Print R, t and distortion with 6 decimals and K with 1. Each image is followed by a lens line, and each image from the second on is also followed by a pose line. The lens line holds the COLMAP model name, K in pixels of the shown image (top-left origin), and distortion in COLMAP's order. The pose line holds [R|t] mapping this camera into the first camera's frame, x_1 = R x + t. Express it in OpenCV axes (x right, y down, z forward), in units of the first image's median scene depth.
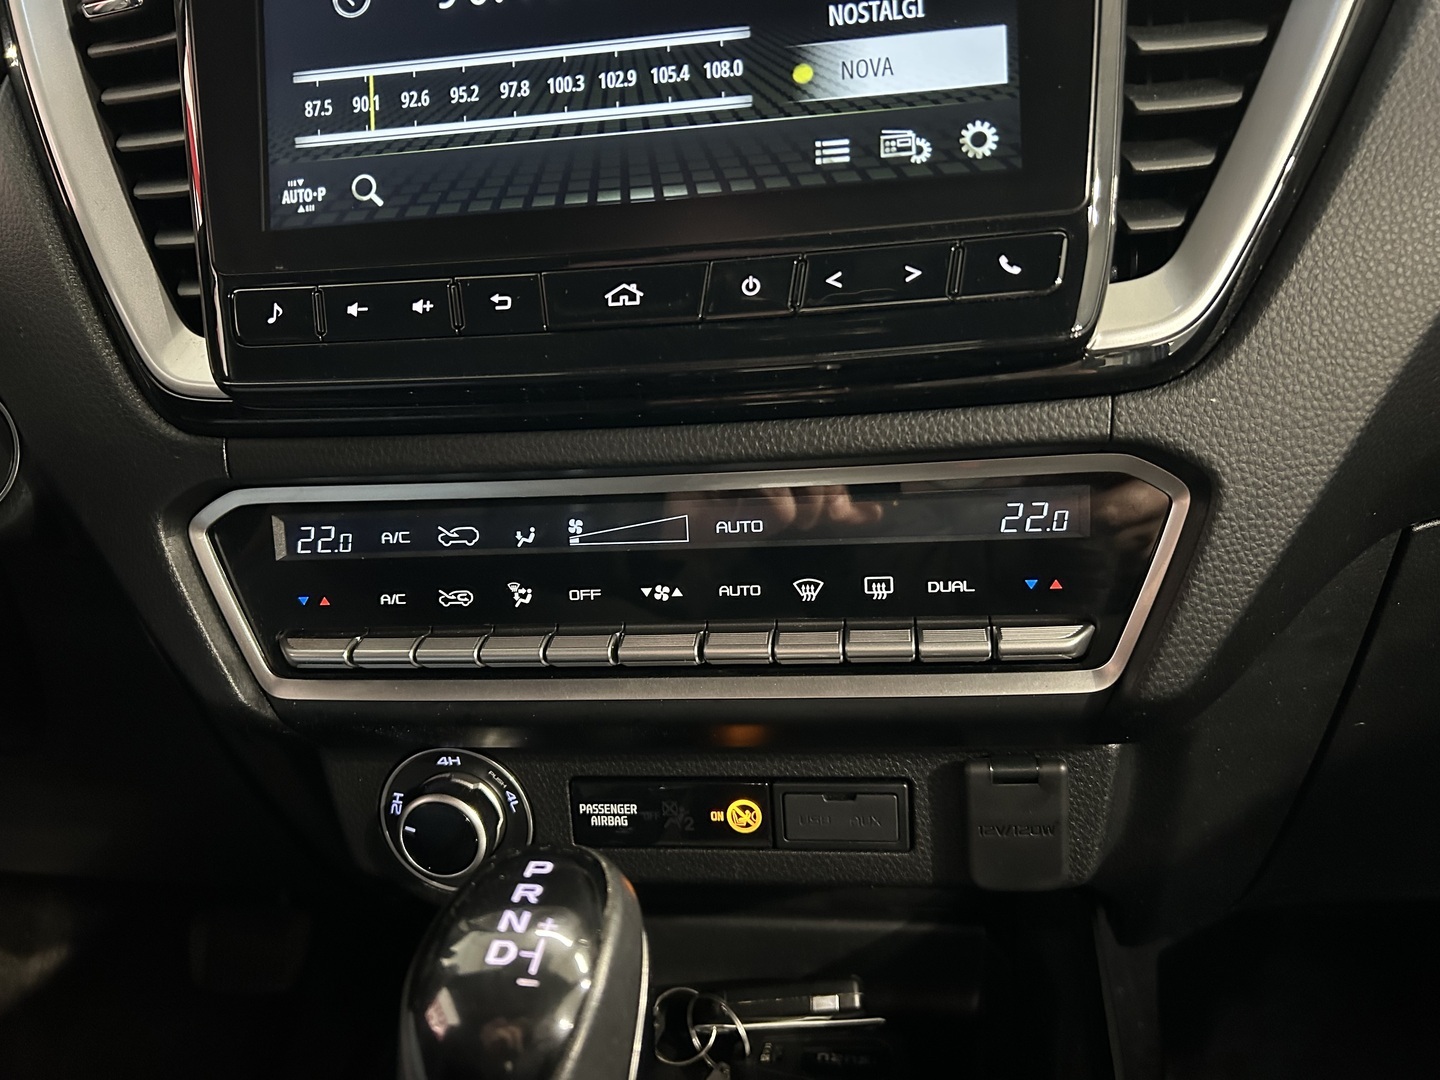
lens RADIAL K [[1102.3, 0, 721.0], [0, 1102.3, 543.7], [0, 0, 1]] dist [0.035085, -0.052950]
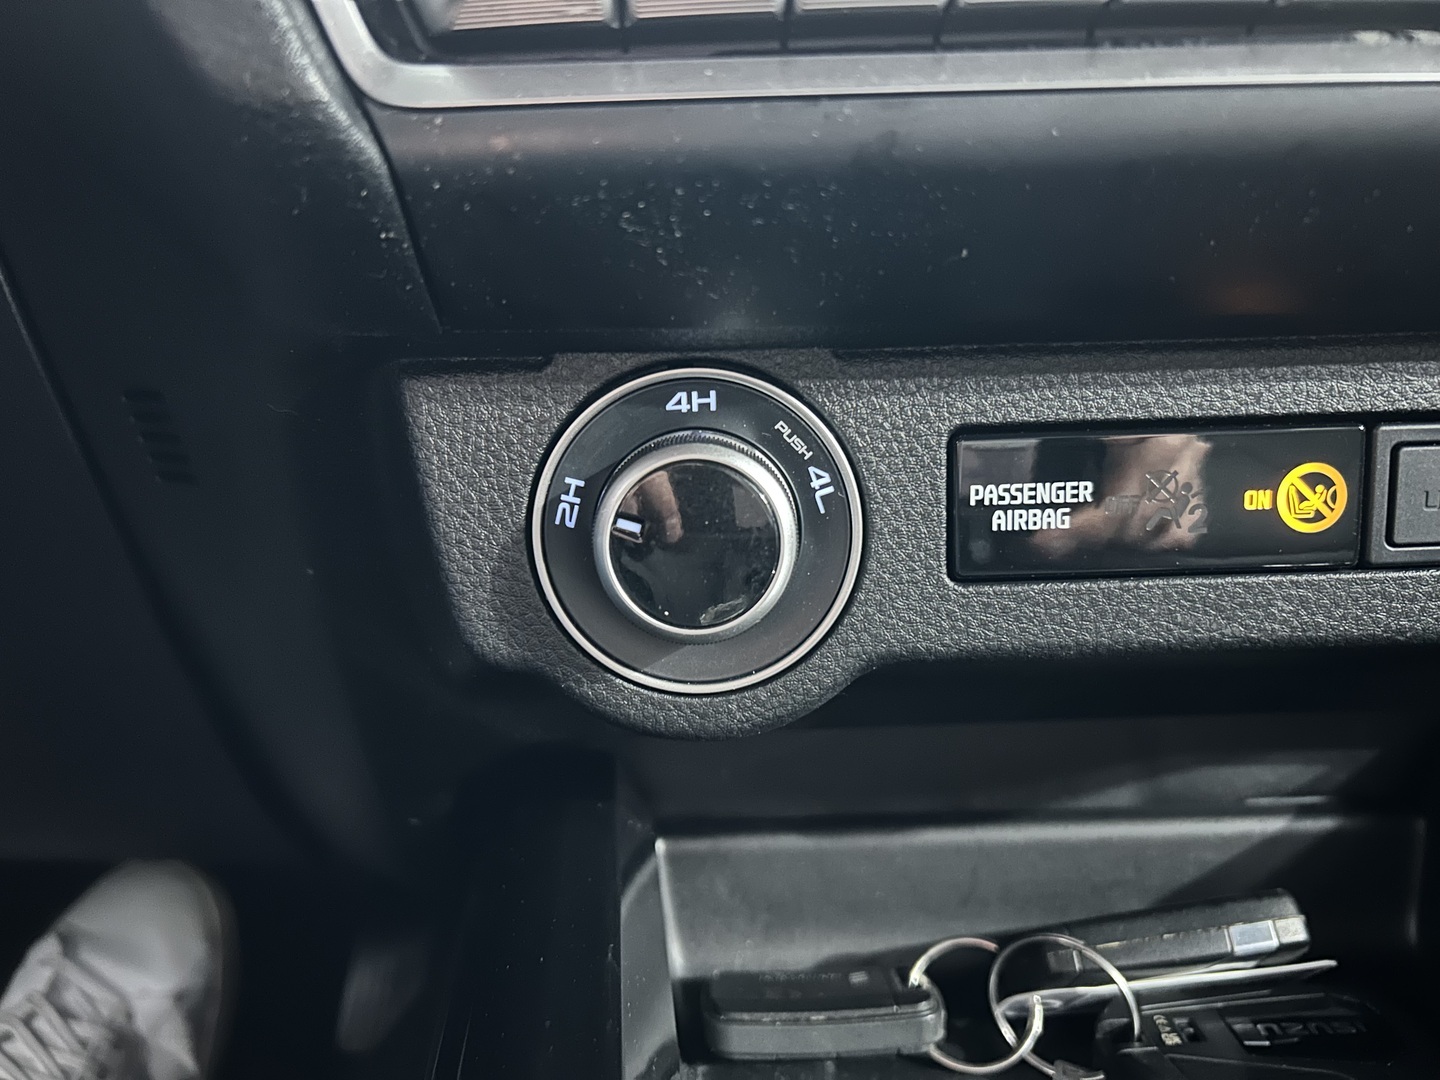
lens RADIAL K [[1102.3, 0, 715.2], [0, 1102.3, 540.7], [0, 0, 1]] dist [0.035085, -0.052950]
pose [[0.986651, 0.010644, 0.162501, -0.361866], [0.002812, 0.996600, -0.082350, 0.341589], [-0.162825, 0.081707, 0.983266, 0.619486]]
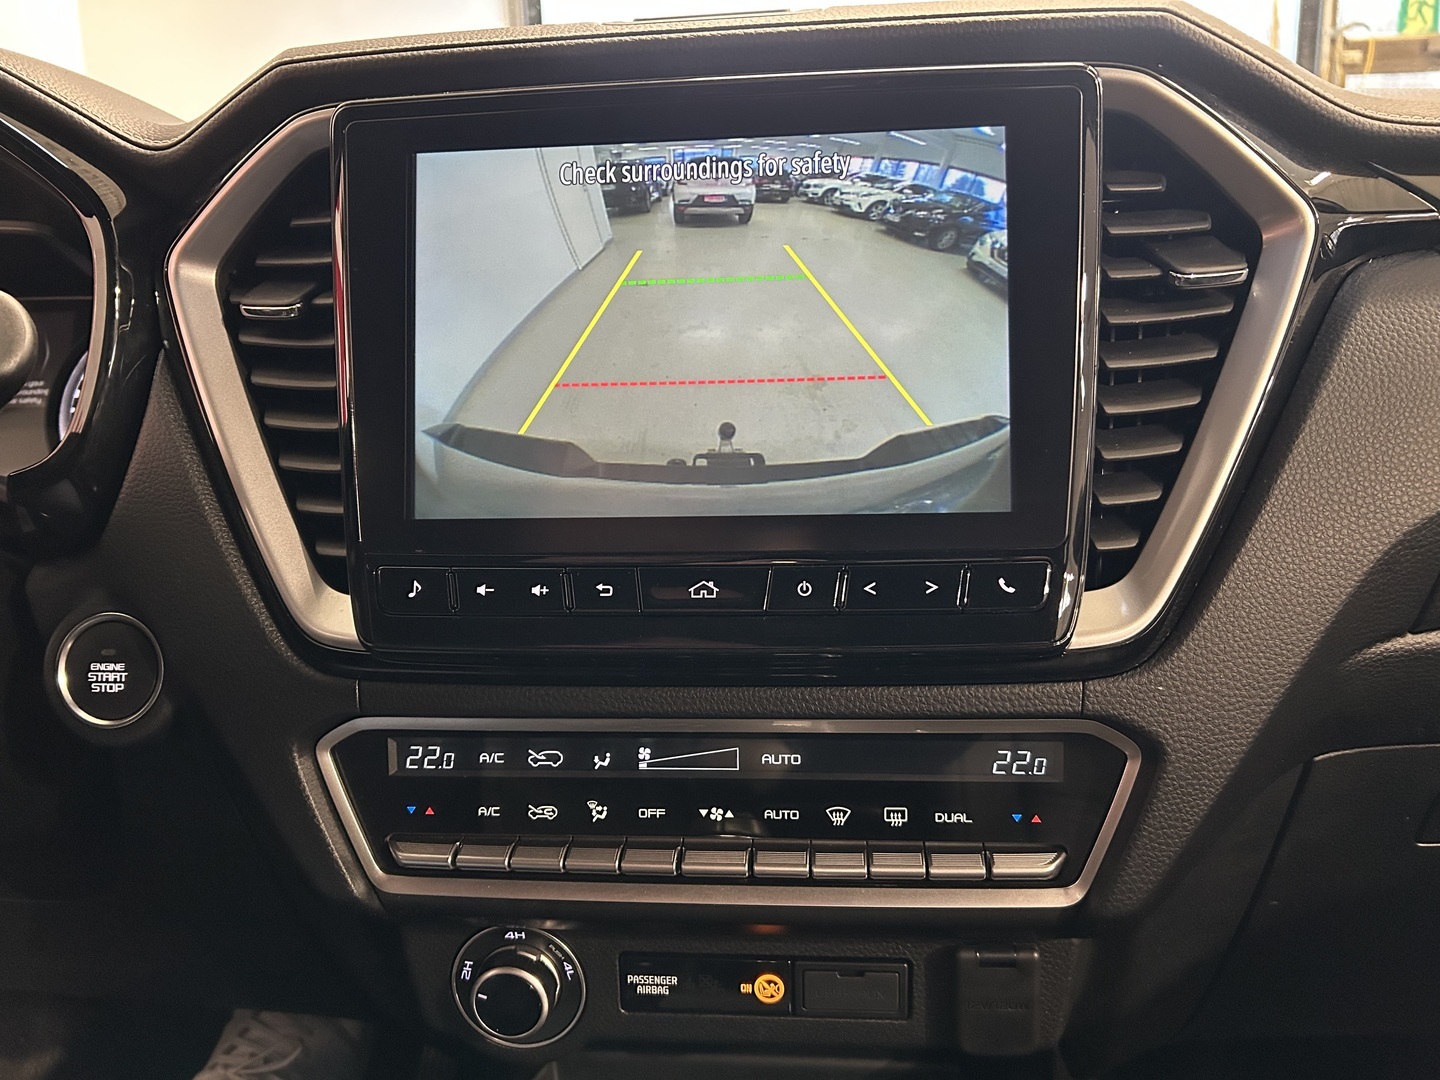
lens RADIAL K [[1102.3, 0, 723.5], [0, 1102.3, 540.5], [0, 0, 1]] dist [0.035085, -0.052950]
pose [[0.998108, 0.026519, 0.055469, -0.118760], [-0.023604, 0.998339, -0.052561, -0.187962], [-0.056771, 0.051152, 0.997076, -0.227223]]
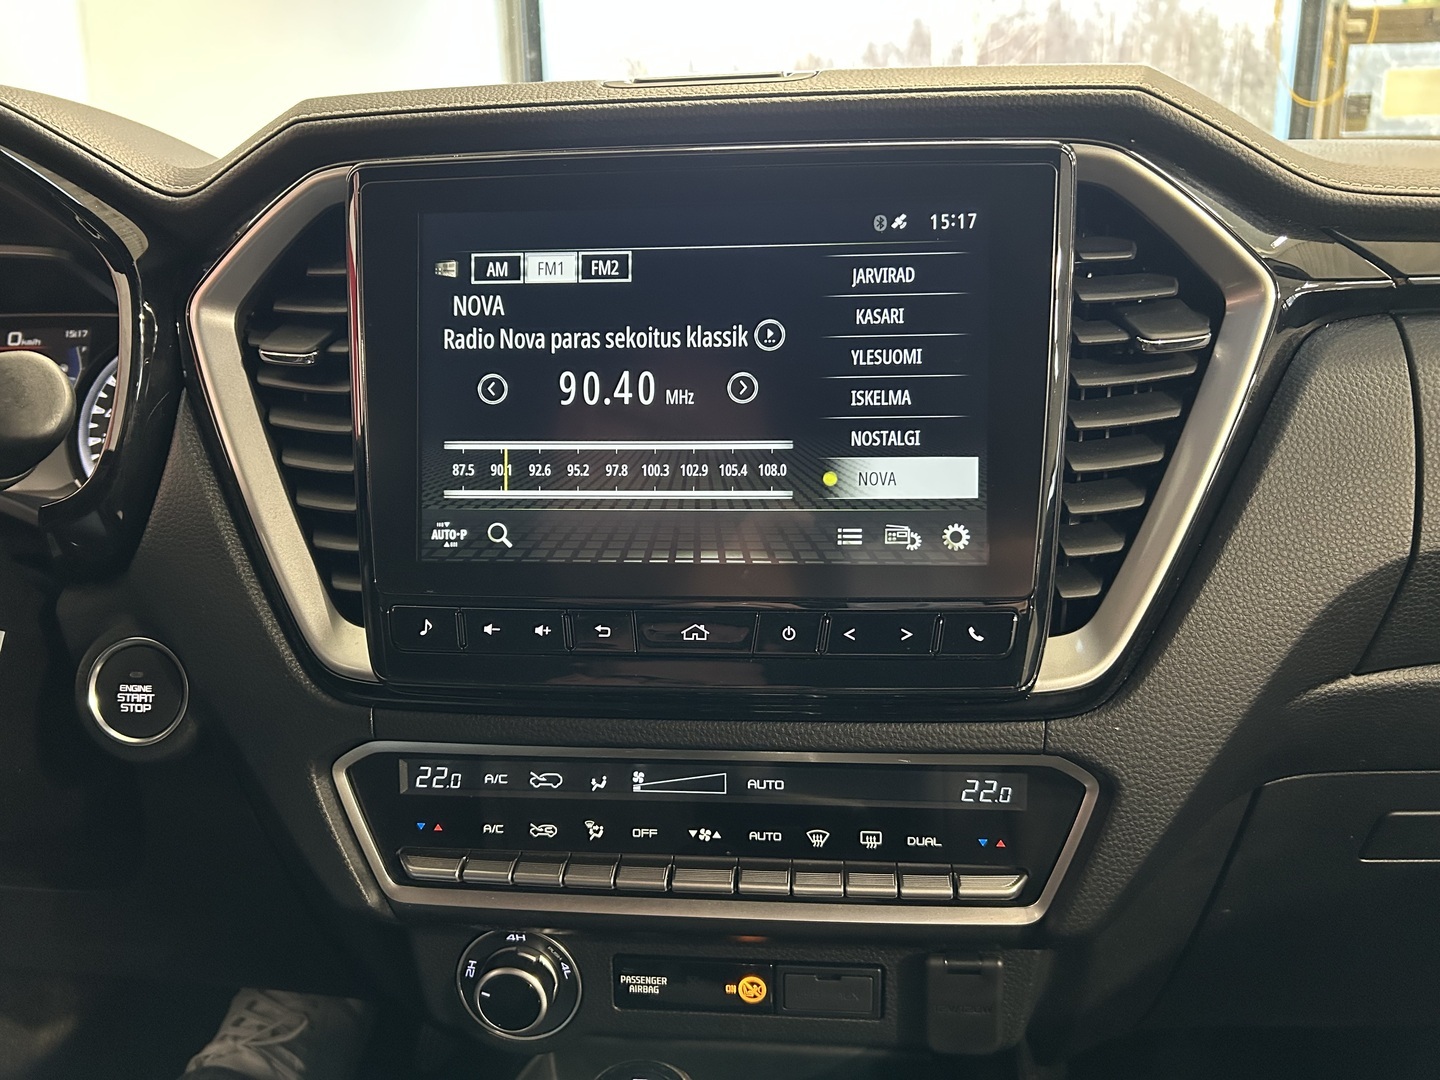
lens RADIAL K [[1102.3, 0, 717.9], [0, 1102.3, 543.6], [0, 0, 1]] dist [0.035085, -0.052950]
pose [[0.997617, 0.035734, 0.059028, -0.125242], [-0.034889, 0.999274, -0.015285, -0.274478], [-0.059532, 0.013189, 0.998139, -0.310275]]
